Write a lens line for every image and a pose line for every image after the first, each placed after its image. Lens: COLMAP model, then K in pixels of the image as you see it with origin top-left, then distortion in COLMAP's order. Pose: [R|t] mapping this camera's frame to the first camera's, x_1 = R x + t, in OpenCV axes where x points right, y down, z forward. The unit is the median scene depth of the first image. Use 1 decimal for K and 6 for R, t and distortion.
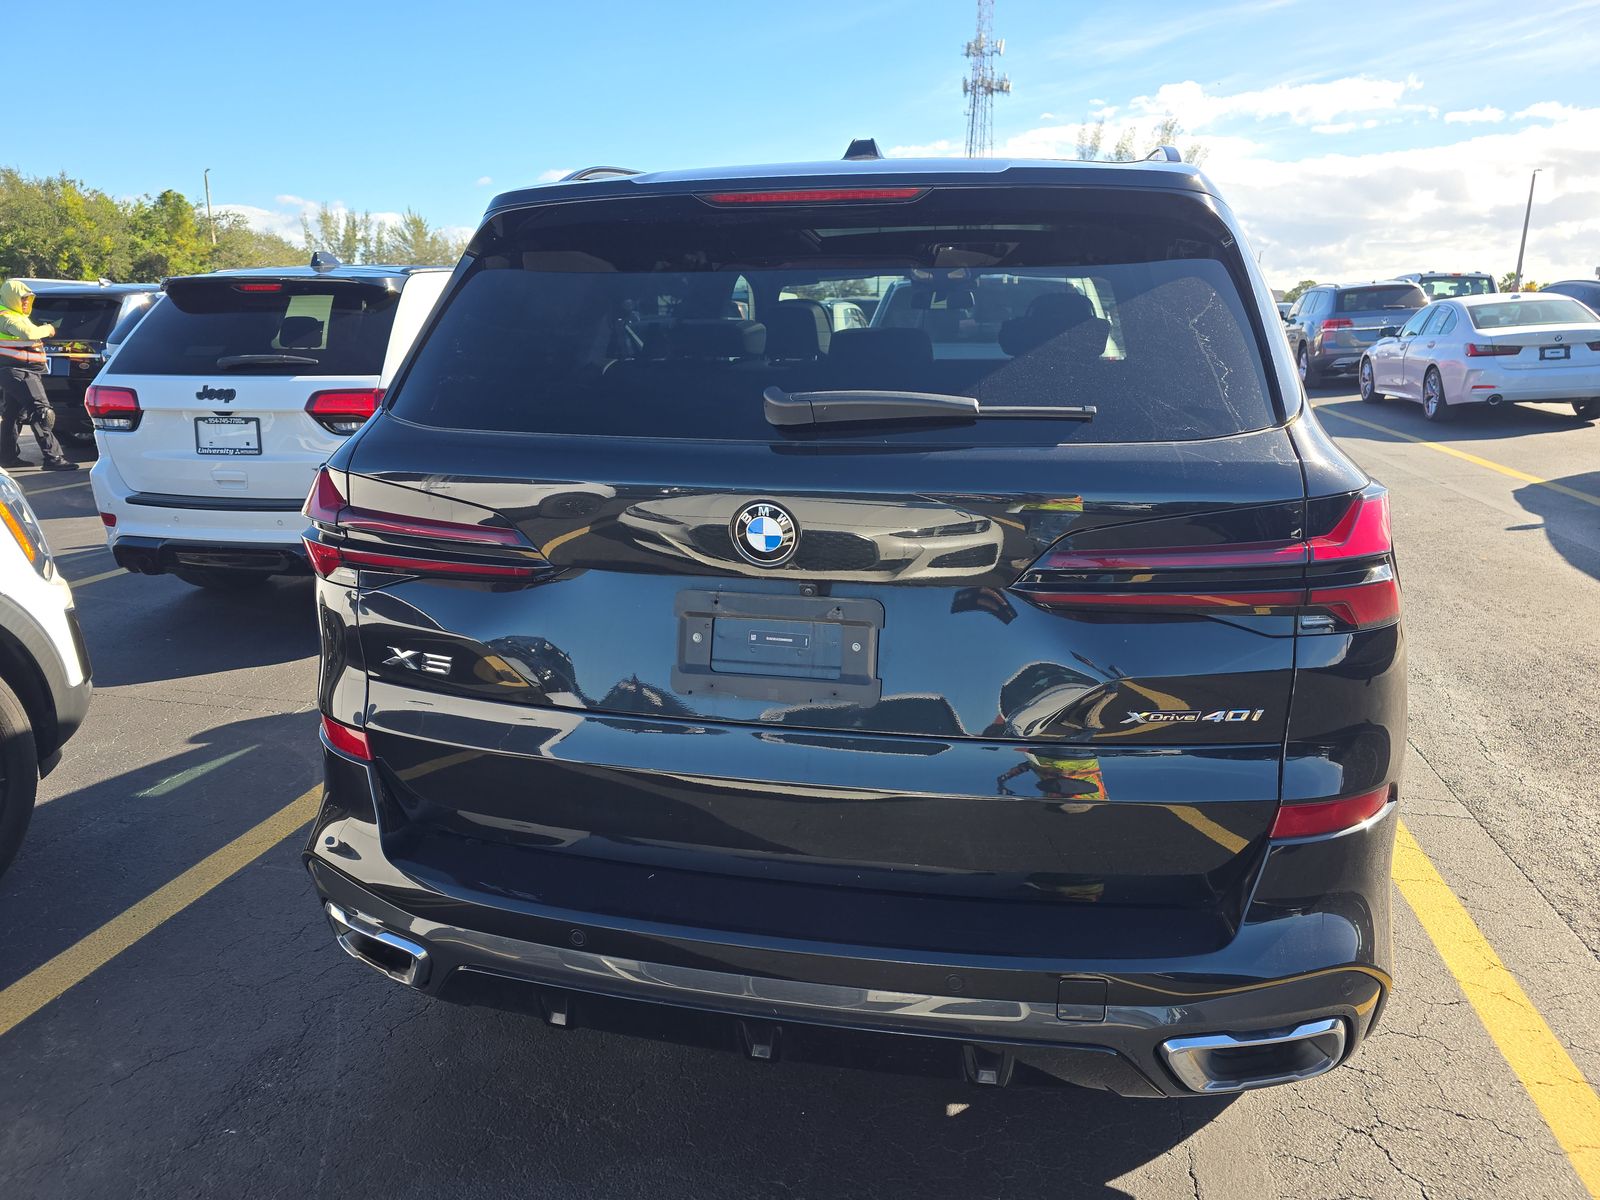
lens RADIAL K [[1061.1, 0, 800.0], [0, 1061.1, 600.0], [0, 0, 1]] dist [0.007120, -0.017764]
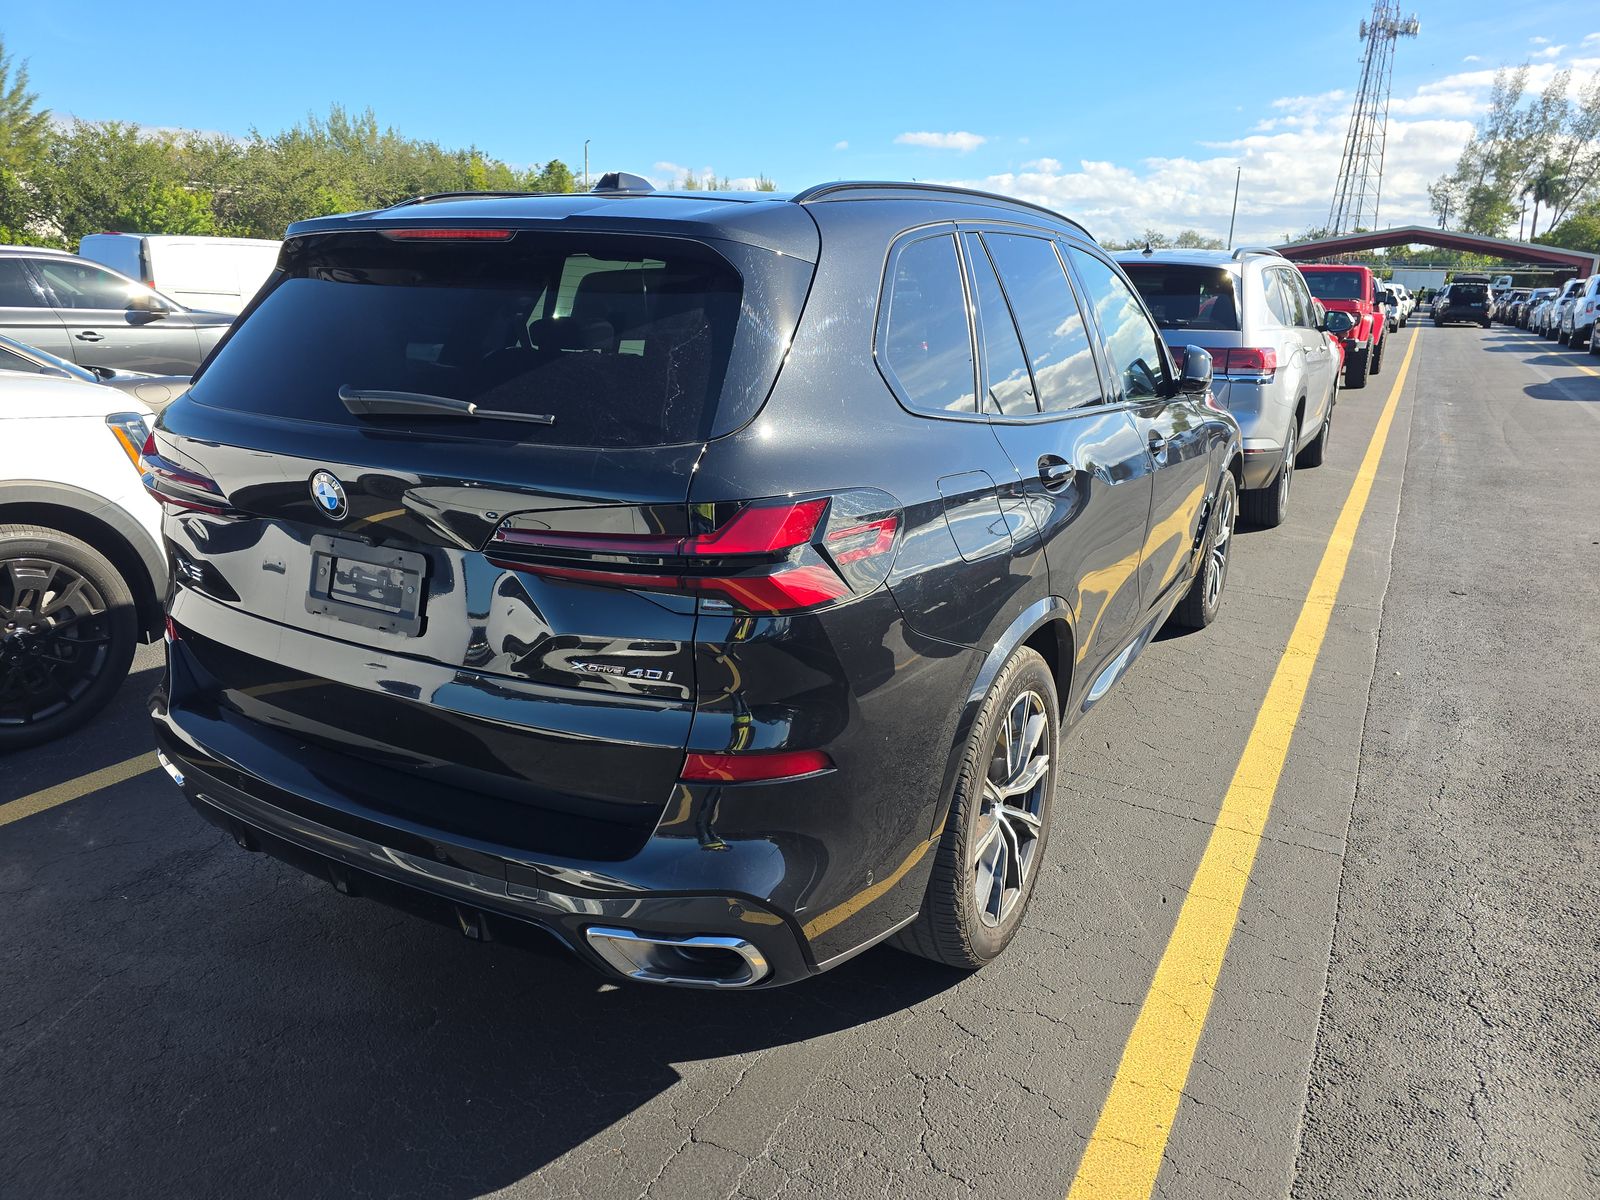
lens RADIAL K [[1061.1, 0, 800.0], [0, 1061.1, 600.0], [0, 0, 1]] dist [0.007120, -0.017764]
pose [[0.954987, 0.099973, -0.279294, 0.698122], [-0.091479, 0.994864, 0.043319, -0.034343], [0.282190, -0.015820, 0.959228, -0.095395]]
